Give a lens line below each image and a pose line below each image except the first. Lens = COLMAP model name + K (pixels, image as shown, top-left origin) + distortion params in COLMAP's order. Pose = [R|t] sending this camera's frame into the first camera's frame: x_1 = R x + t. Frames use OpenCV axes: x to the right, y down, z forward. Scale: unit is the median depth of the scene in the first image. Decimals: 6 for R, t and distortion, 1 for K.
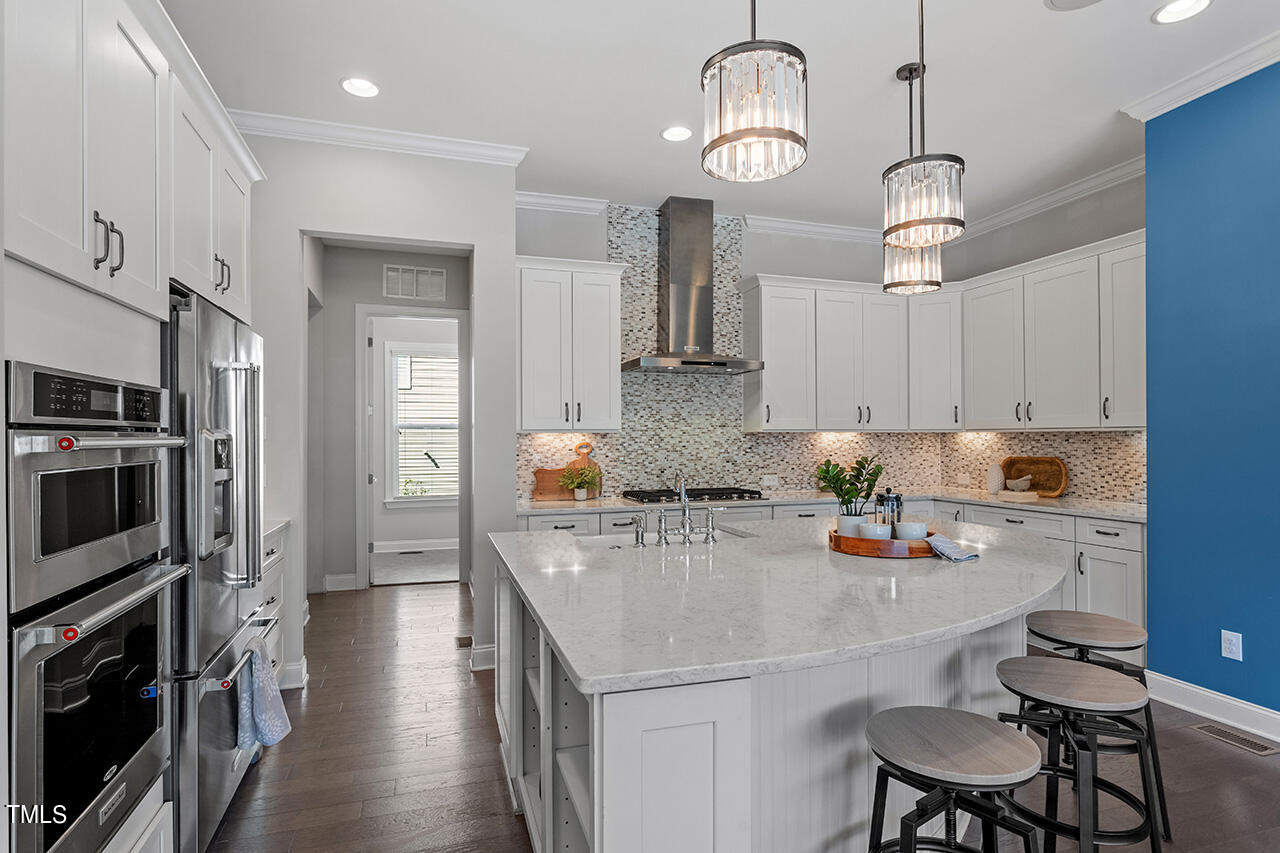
lens RADIAL K [[663.6, 0, 636.4], [0, 663.6, 434.0], [0, 0, 1]] dist [-0.003162, 0.000950]
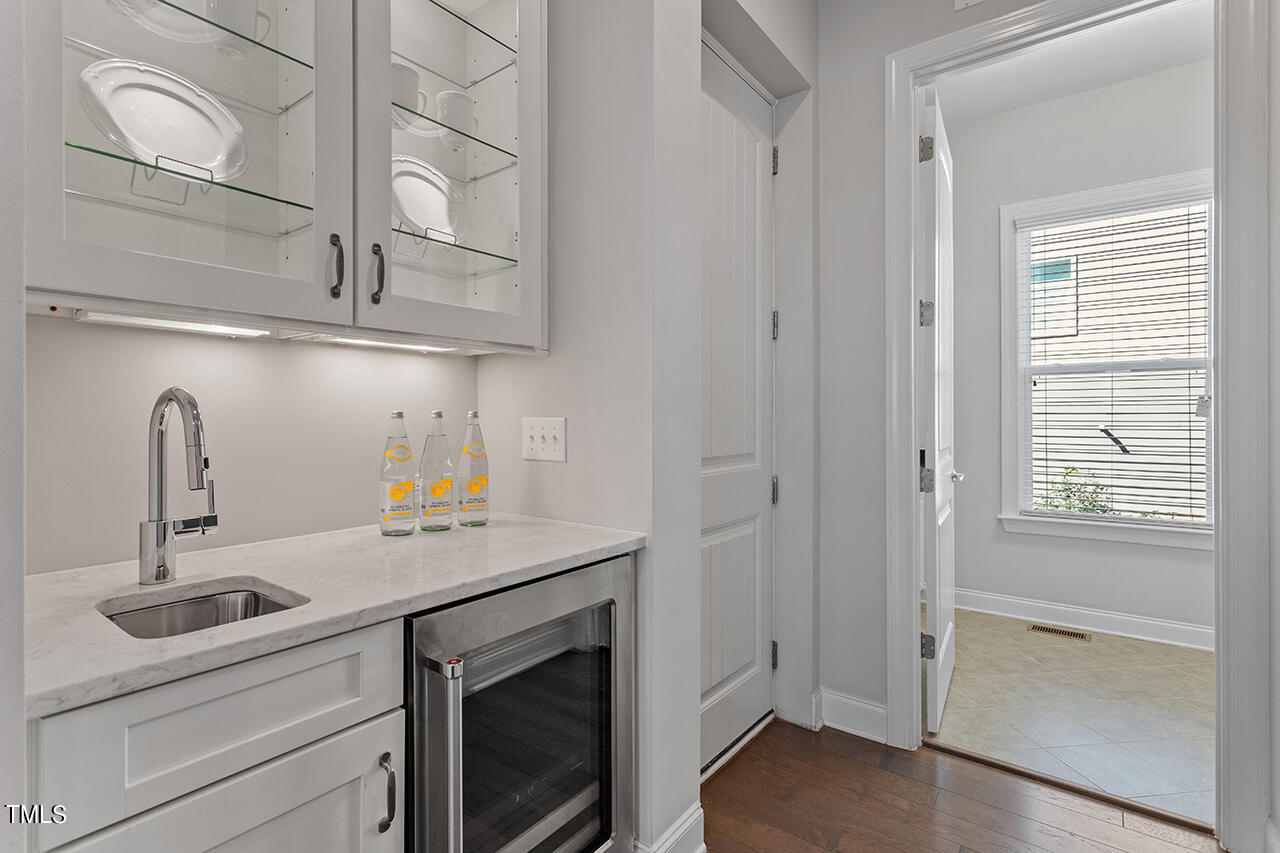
lens RADIAL K [[611.6, 0, 642.2], [0, 611.6, 417.4], [0, 0, 1]] dist [0.001052, 0.000070]
pose [[0.573546, 0.001110, -0.819172, -0.243435], [0.004284, 0.999981, 0.004355, 0.034181], [0.819162, -0.006007, 0.573531, 0.808040]]
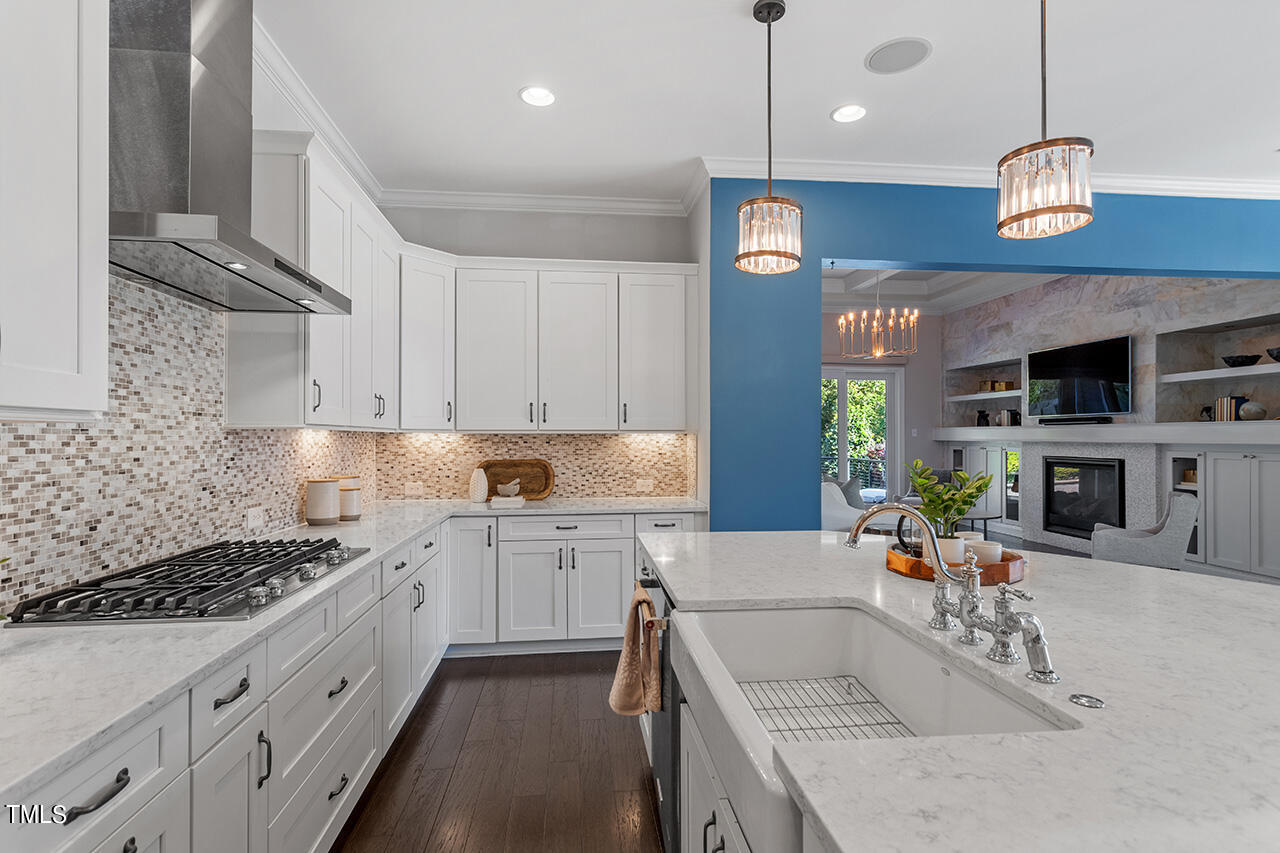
lens RADIAL K [[621.5, 0, 636.4], [0, 621.5, 433.6], [0, 0, 1]] dist [0.005592, 0.001106]
pose [[0.201062, 0.011332, 0.979513, -0.258349], [-0.006965, 0.999924, -0.010138, 0.004422], [-0.979554, -0.004784, 0.201125, 0.647396]]
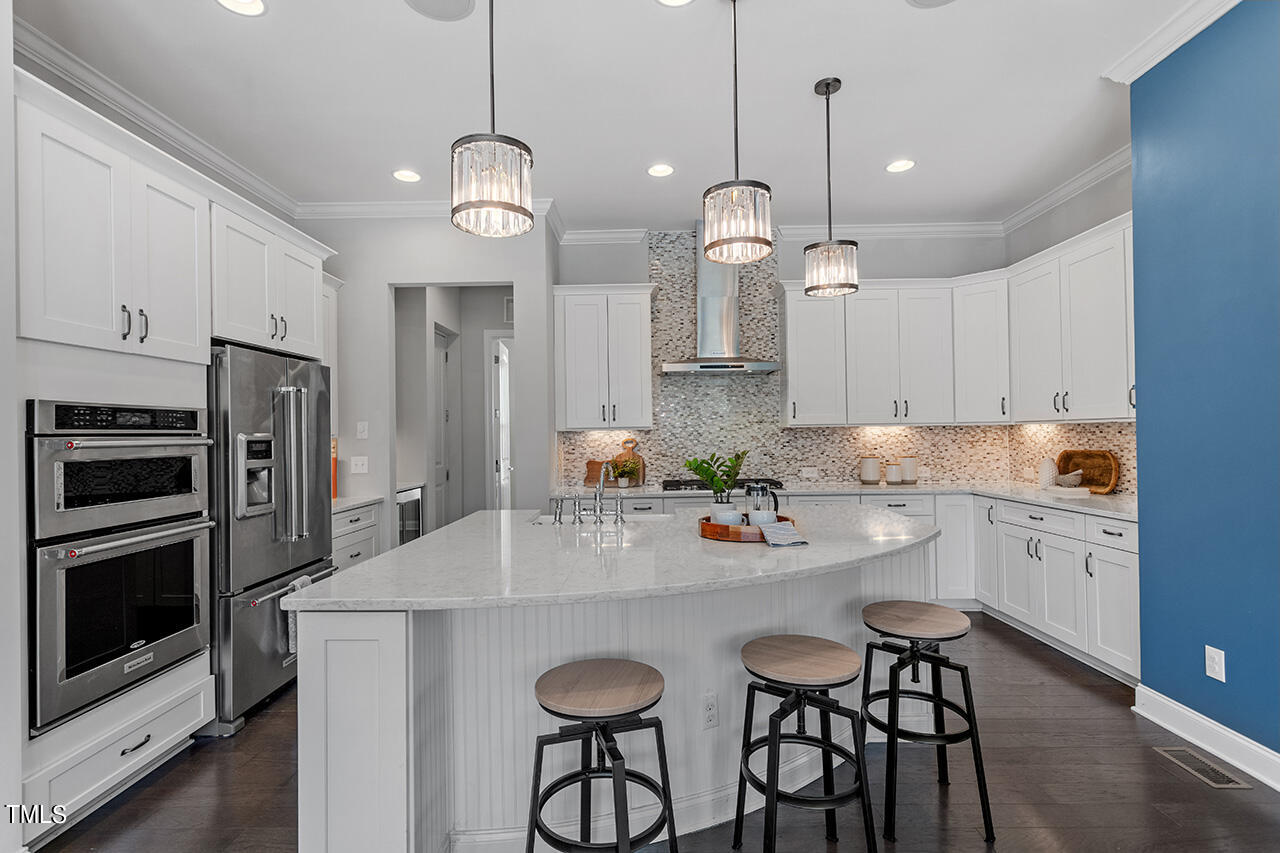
lens RADIAL K [[608.5, 0, 635.7], [0, 608.5, 429.1], [0, 0, 1]] dist [0.002331, 0.000145]
pose [[0.946673, -0.012457, -0.321956, 0.276810], [0.012624, 0.999919, -0.001569, -0.001654], [0.321950, -0.002579, 0.946753, -0.012825]]
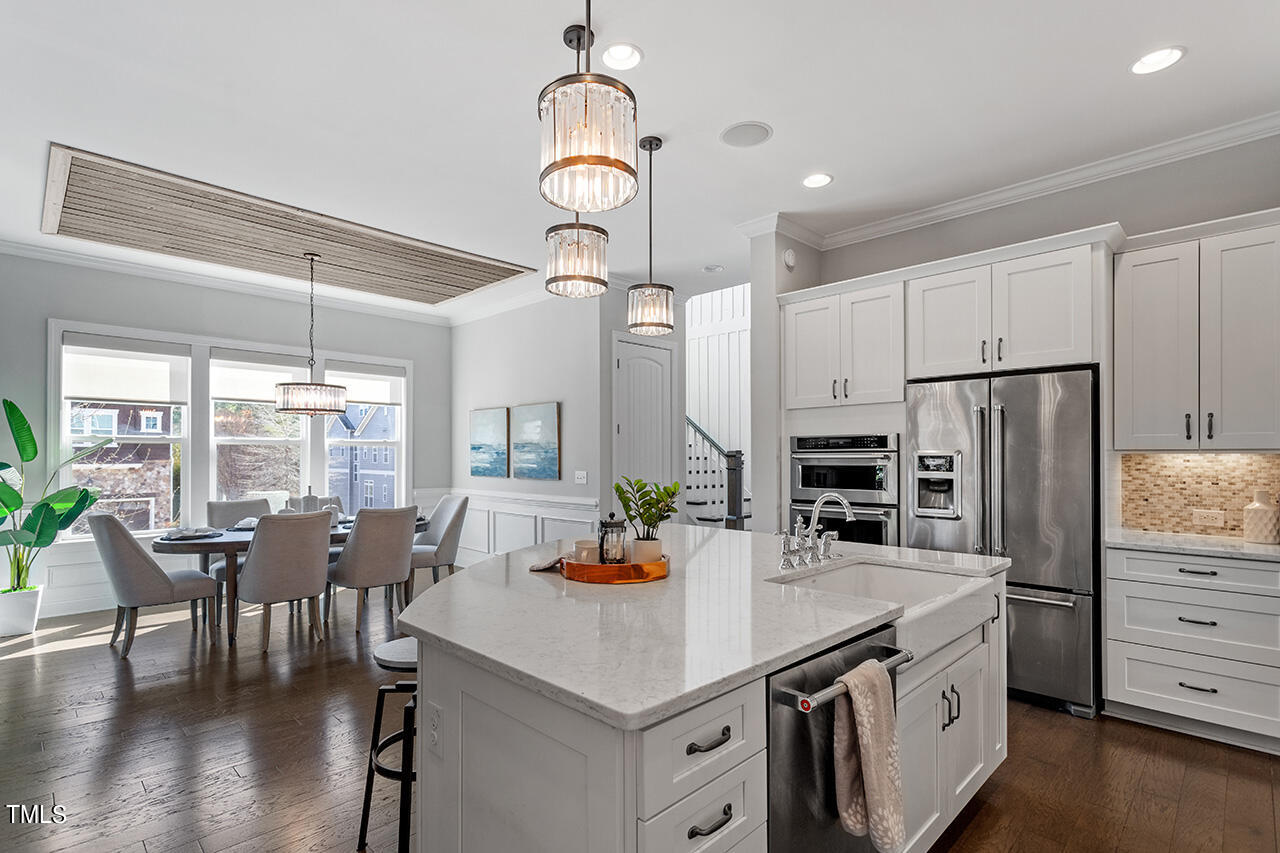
lens RADIAL K [[623.5, 0, 633.8], [0, 623.5, 456.2], [0, 0, 1]] dist [0.001699, 0.000108]
pose [[-0.889773, 0.005666, -0.456367, 0.398984], [0.007600, 0.999968, -0.002402, 0.003220], [0.456339, -0.005606, -0.889788, 0.963071]]
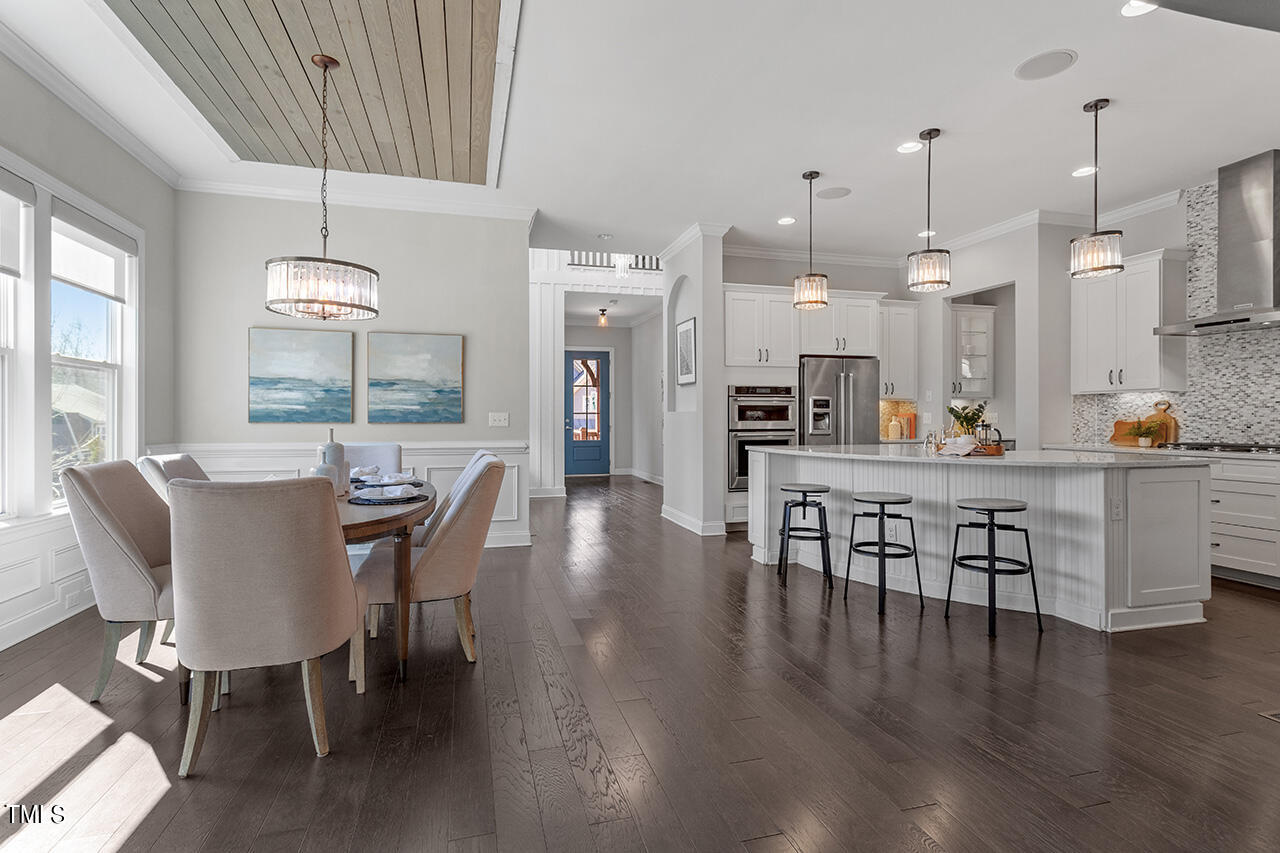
lens RADIAL K [[607.3, 0, 631.4], [0, 607.3, 417.1], [0, 0, 1]] dist [0.001040, -0.000074]
pose [[-0.041635, 0.005808, -0.999116, 1.055191], [0.004914, 0.999972, 0.005608, 0.032538], [0.999121, -0.004676, -0.041662, 0.089666]]
